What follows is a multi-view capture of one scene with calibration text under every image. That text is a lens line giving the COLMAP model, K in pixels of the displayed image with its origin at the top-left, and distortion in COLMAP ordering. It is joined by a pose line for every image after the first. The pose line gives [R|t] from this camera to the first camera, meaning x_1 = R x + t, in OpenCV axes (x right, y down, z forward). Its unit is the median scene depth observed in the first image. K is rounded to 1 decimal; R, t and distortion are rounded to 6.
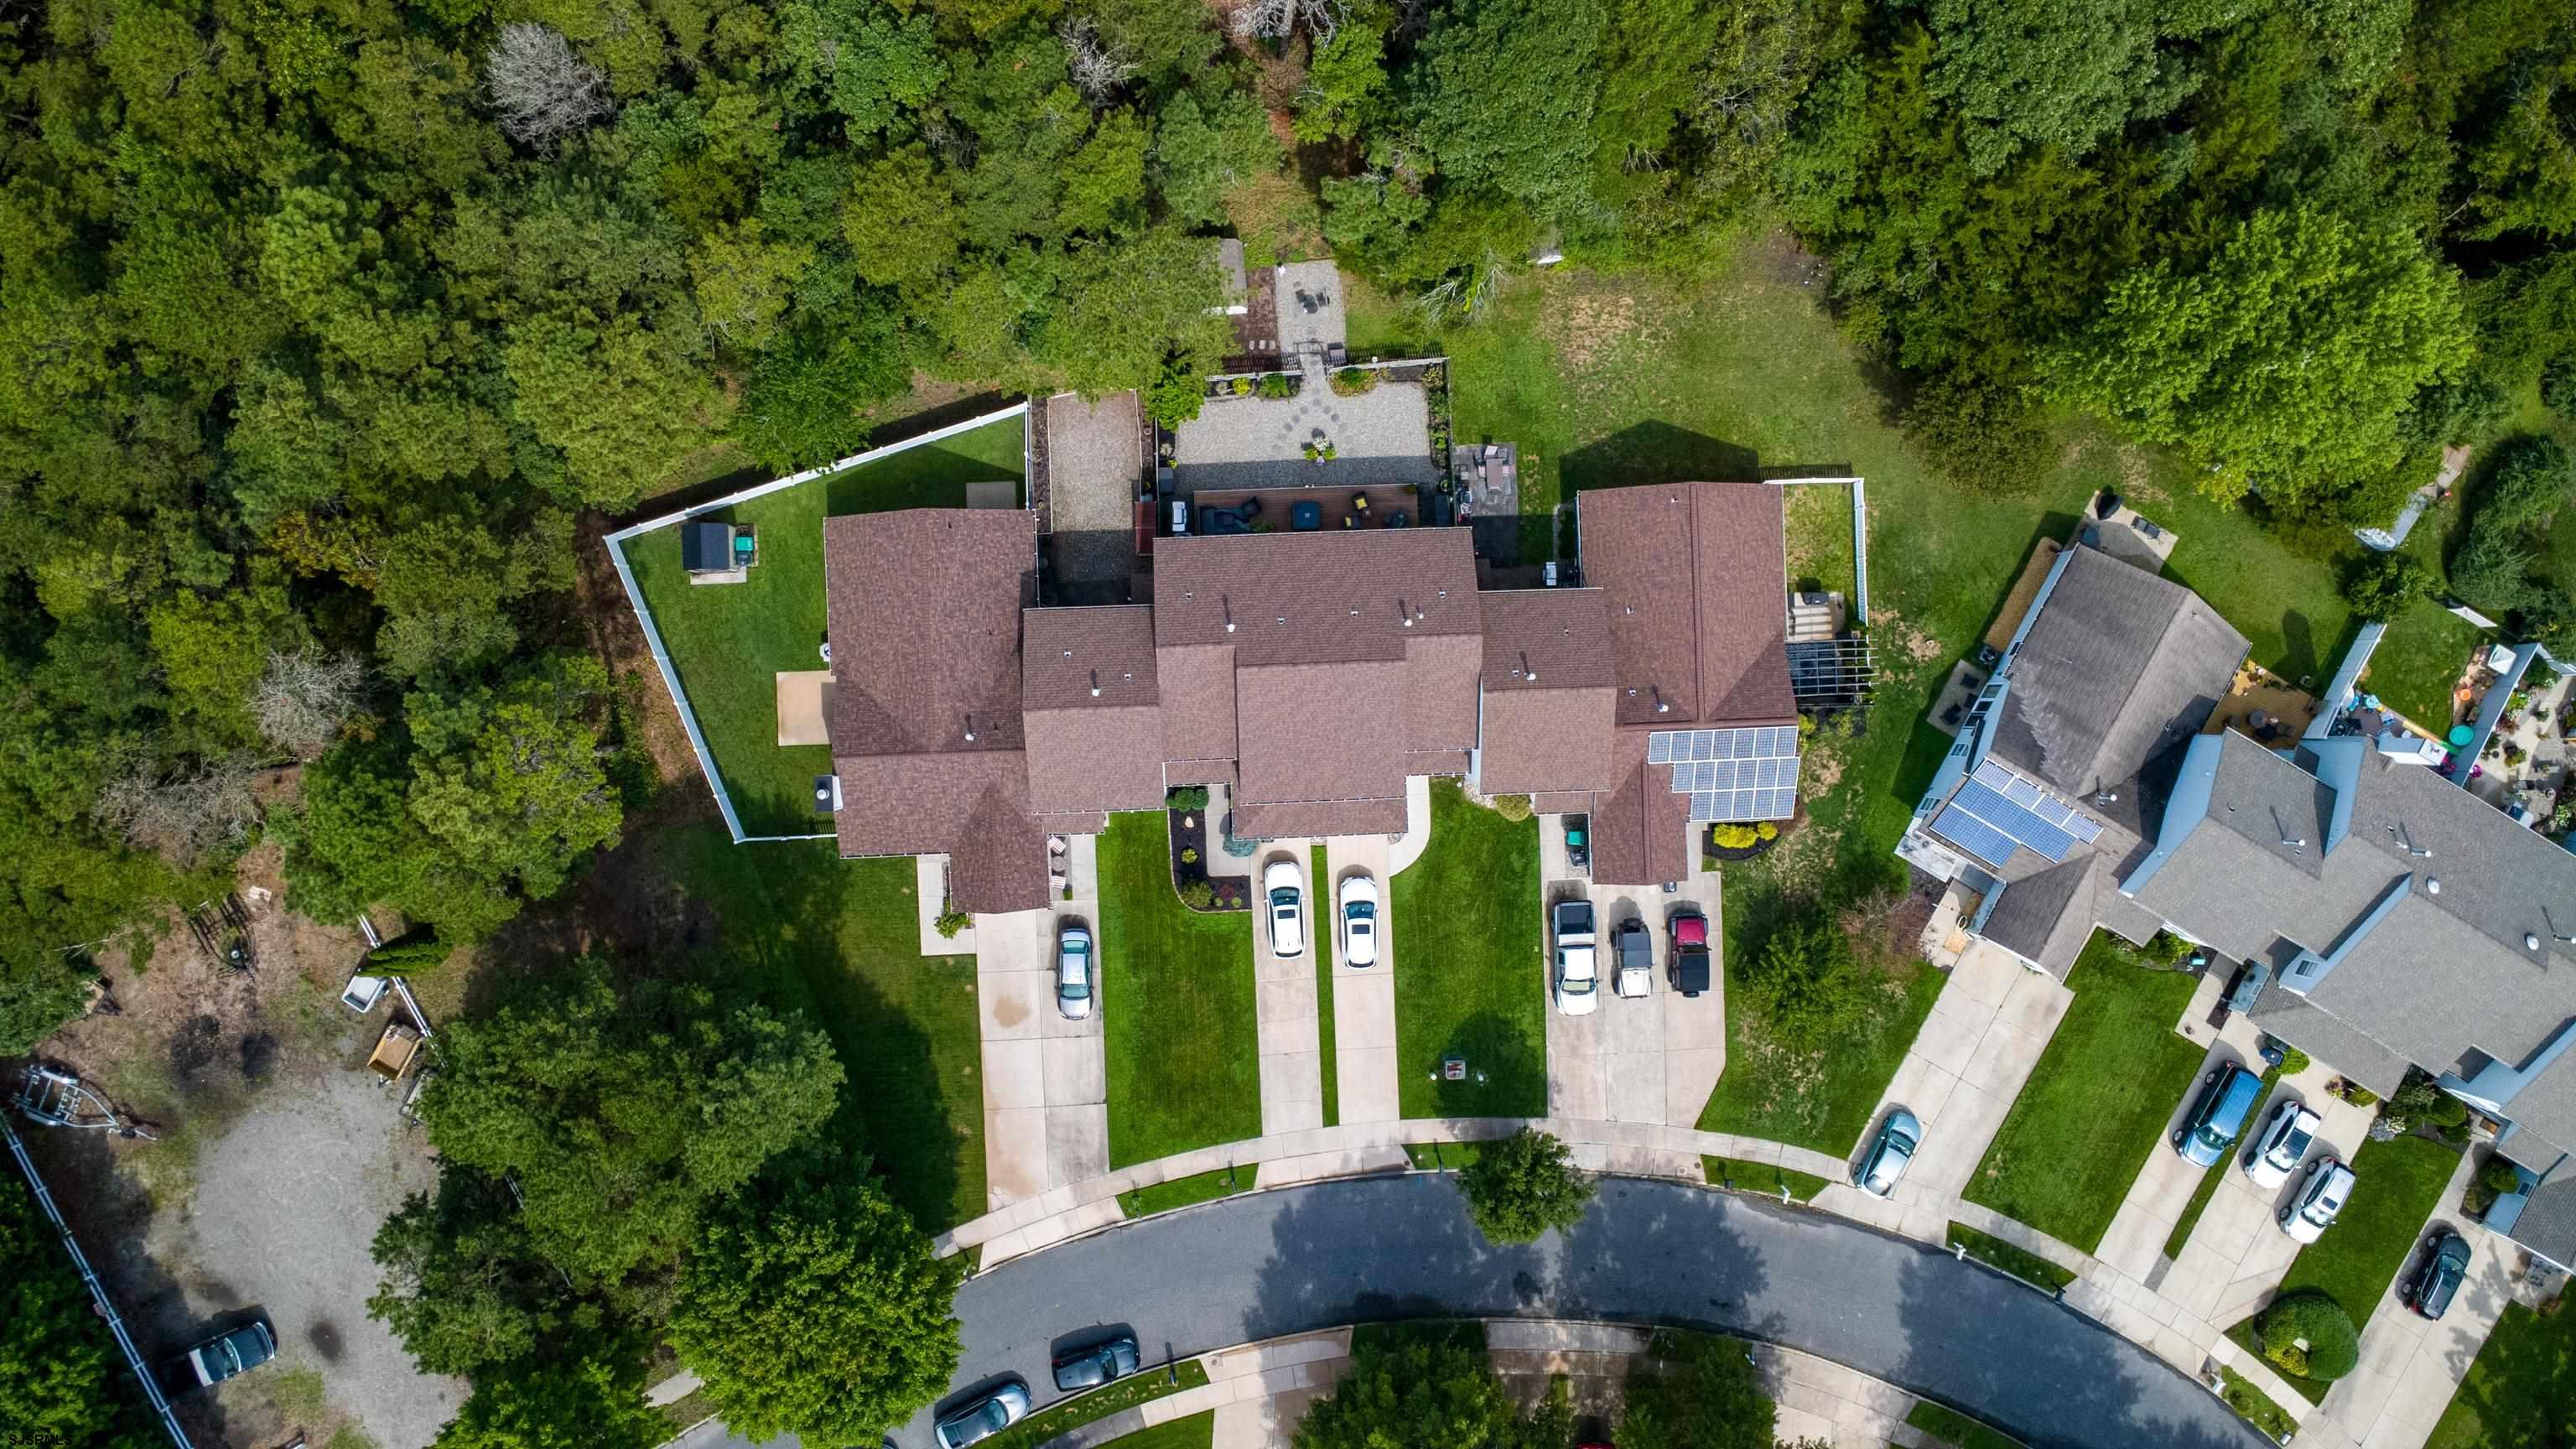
lens RADIAL K [[1814.8, 0, 1277.5], [0, 1814.8, 732.1], [0, 0, 1]] dist [0.021752, -0.037988]
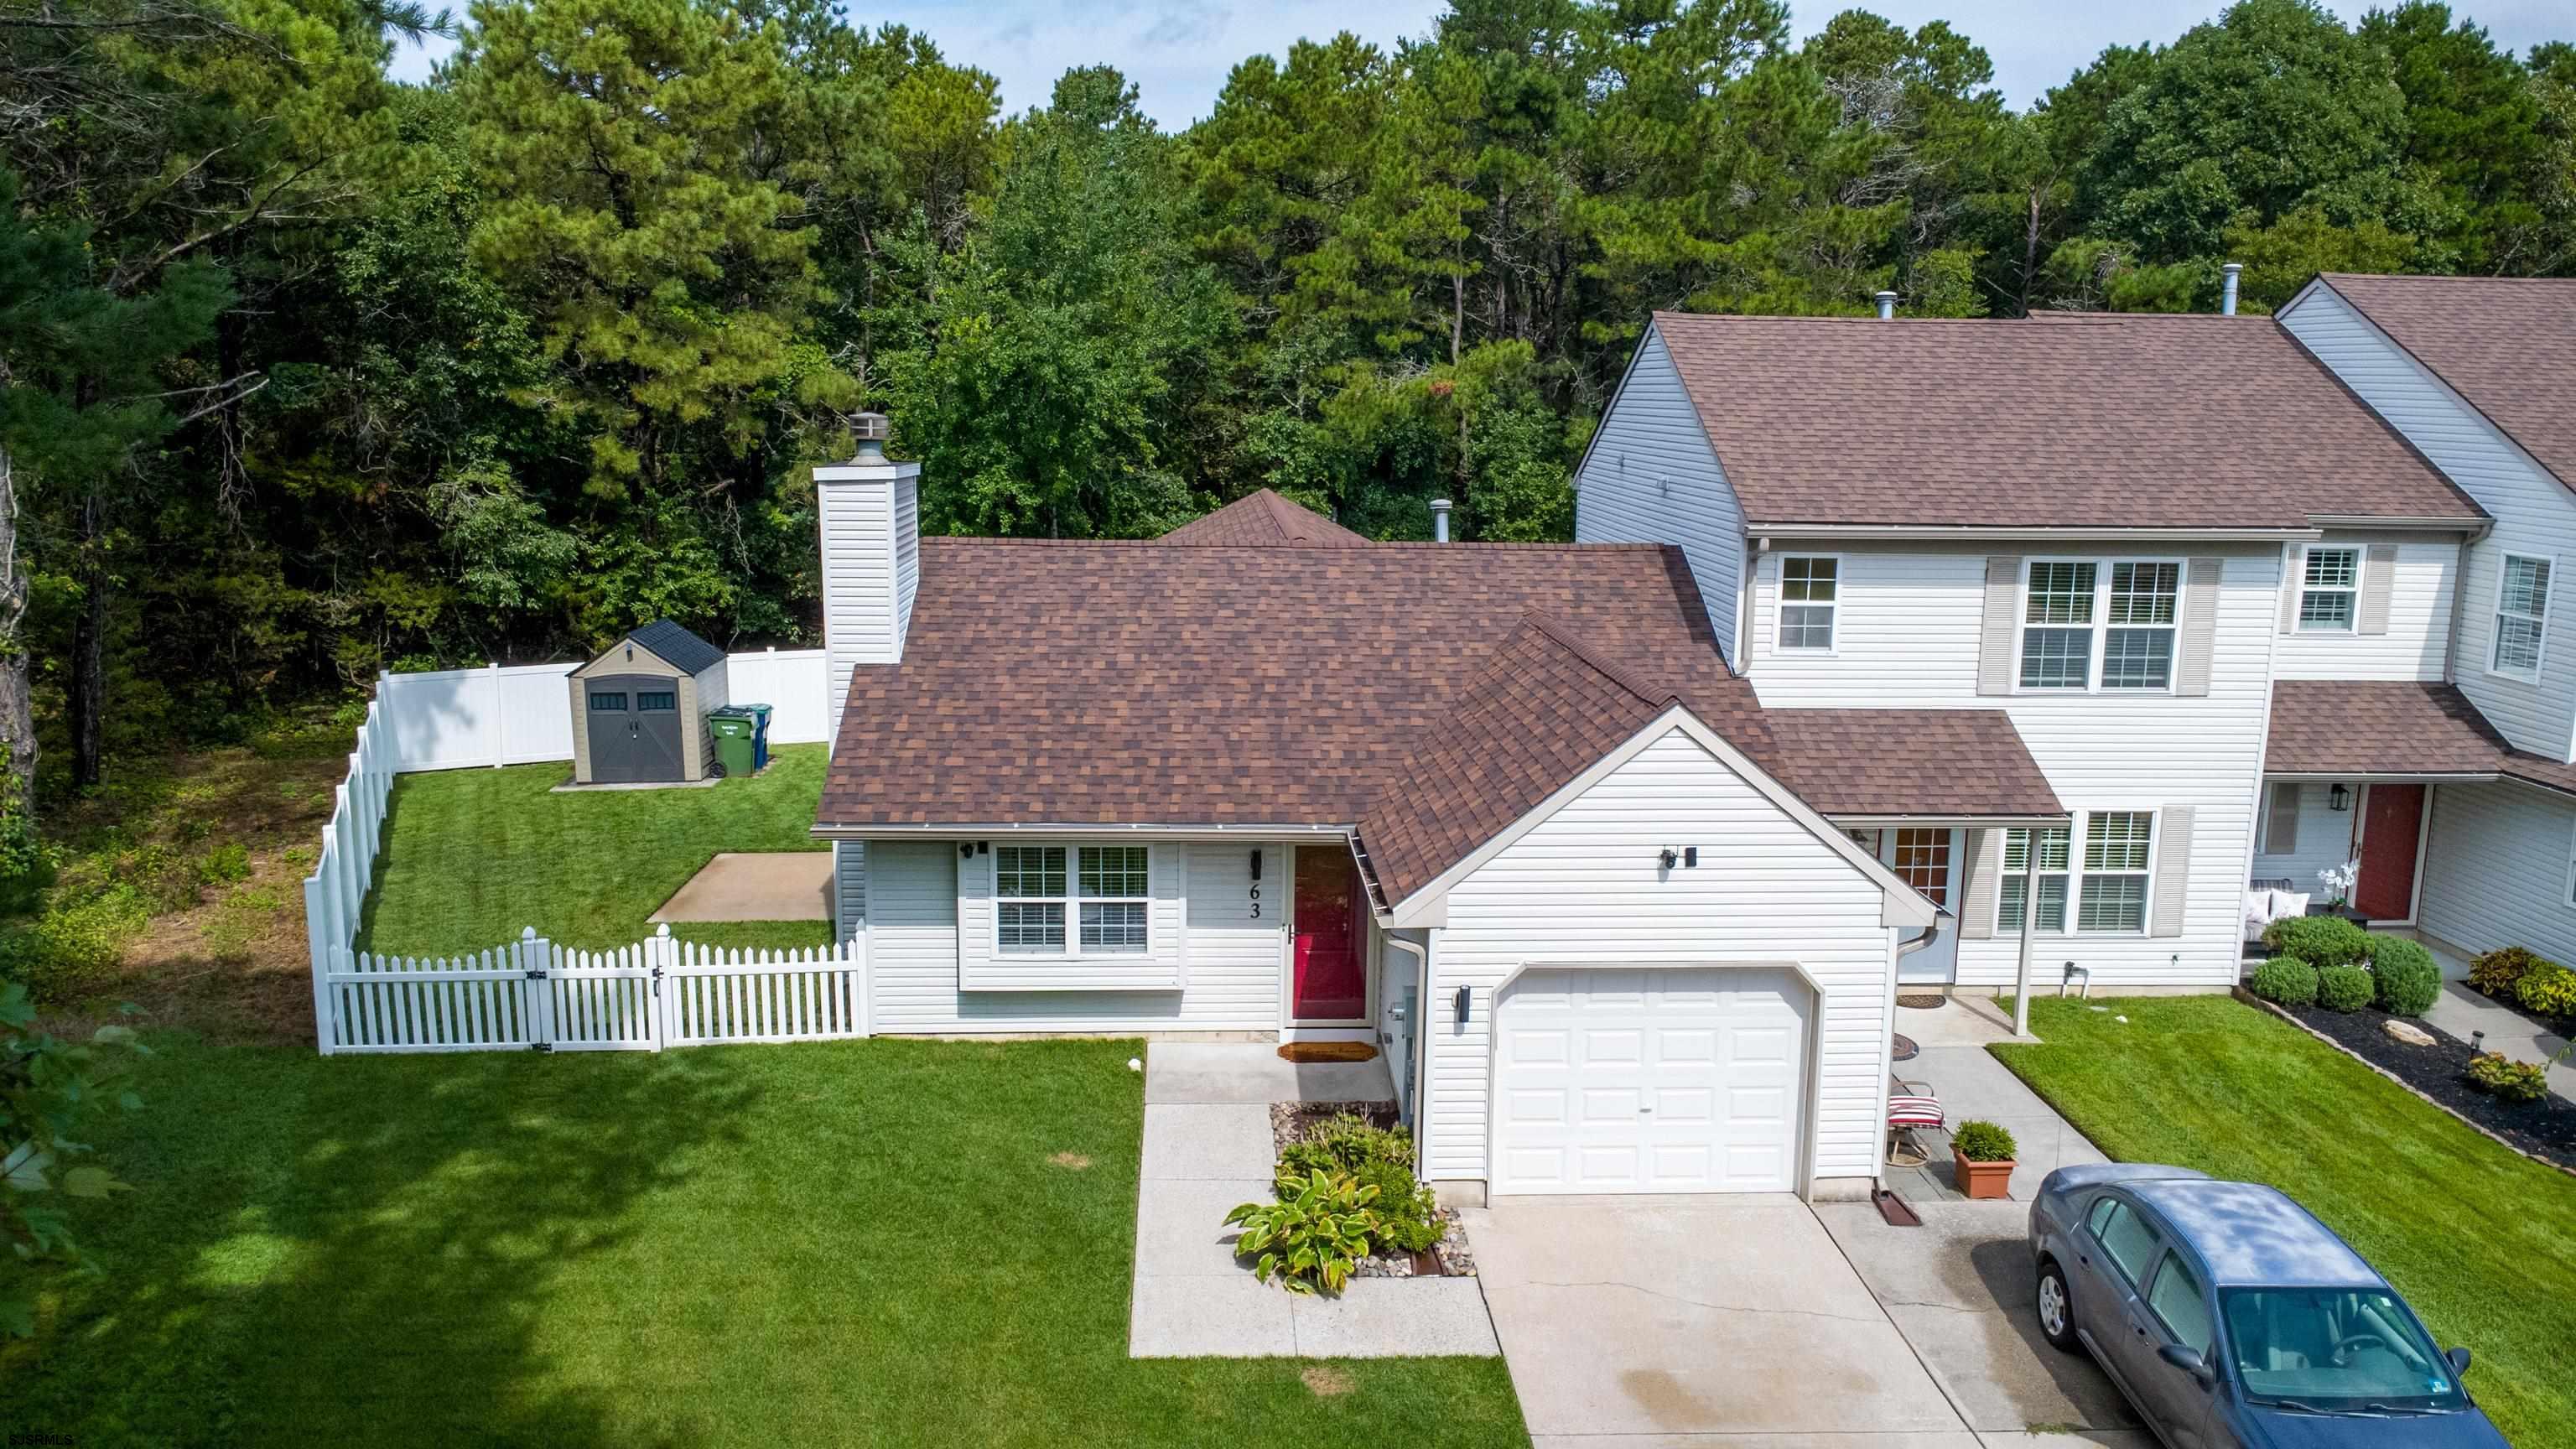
lens RADIAL K [[1814.8, 0, 1285.6], [0, 1814.8, 728.8], [0, 0, 1]] dist [0.021752, -0.037988]
pose [[0.999825, -0.016751, 0.008330, -0.183016], [0.011017, 0.167334, -0.985839, 0.256050], [0.015120, 0.985758, 0.167489, 0.923700]]
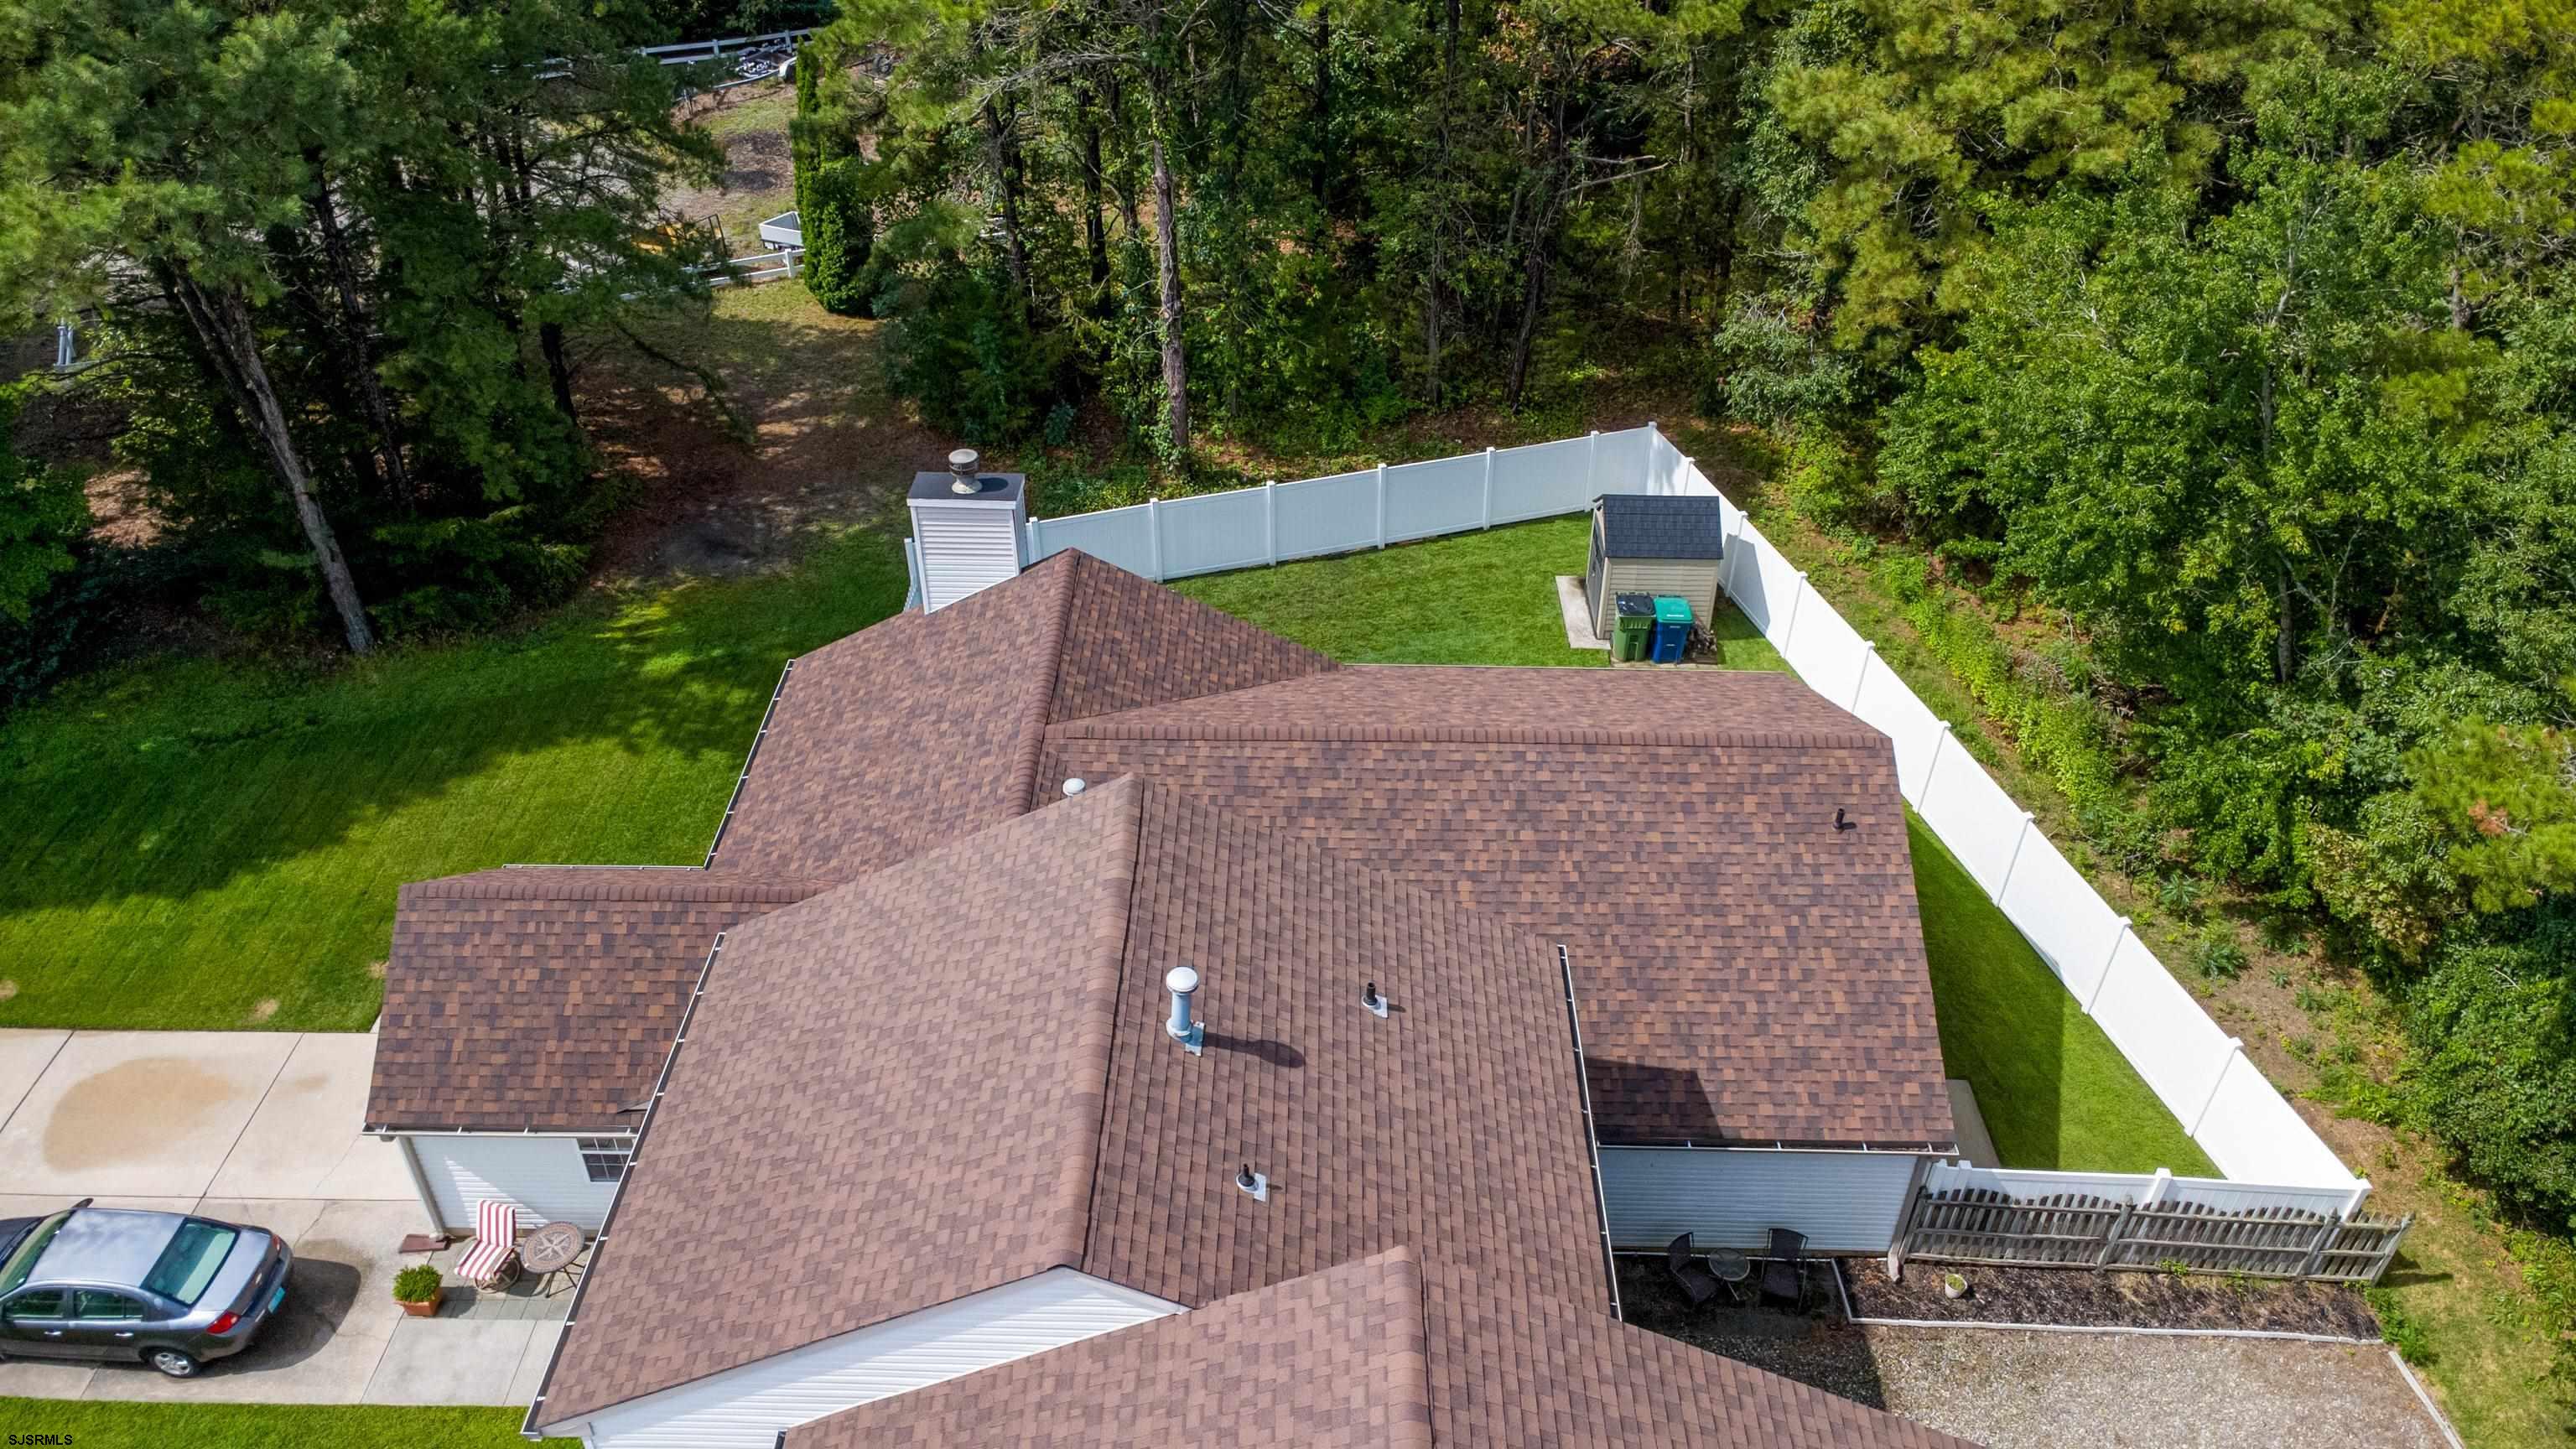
lens RADIAL K [[1814.8, 0, 1293.0], [0, 1814.8, 722.9], [0, 0, 1]] dist [0.021752, -0.037988]
pose [[-0.053037, 0.568648, -0.820869, 0.041576], [-0.998284, -0.050623, 0.029432, -0.034637], [-0.024818, 0.821022, 0.570357, 0.783584]]
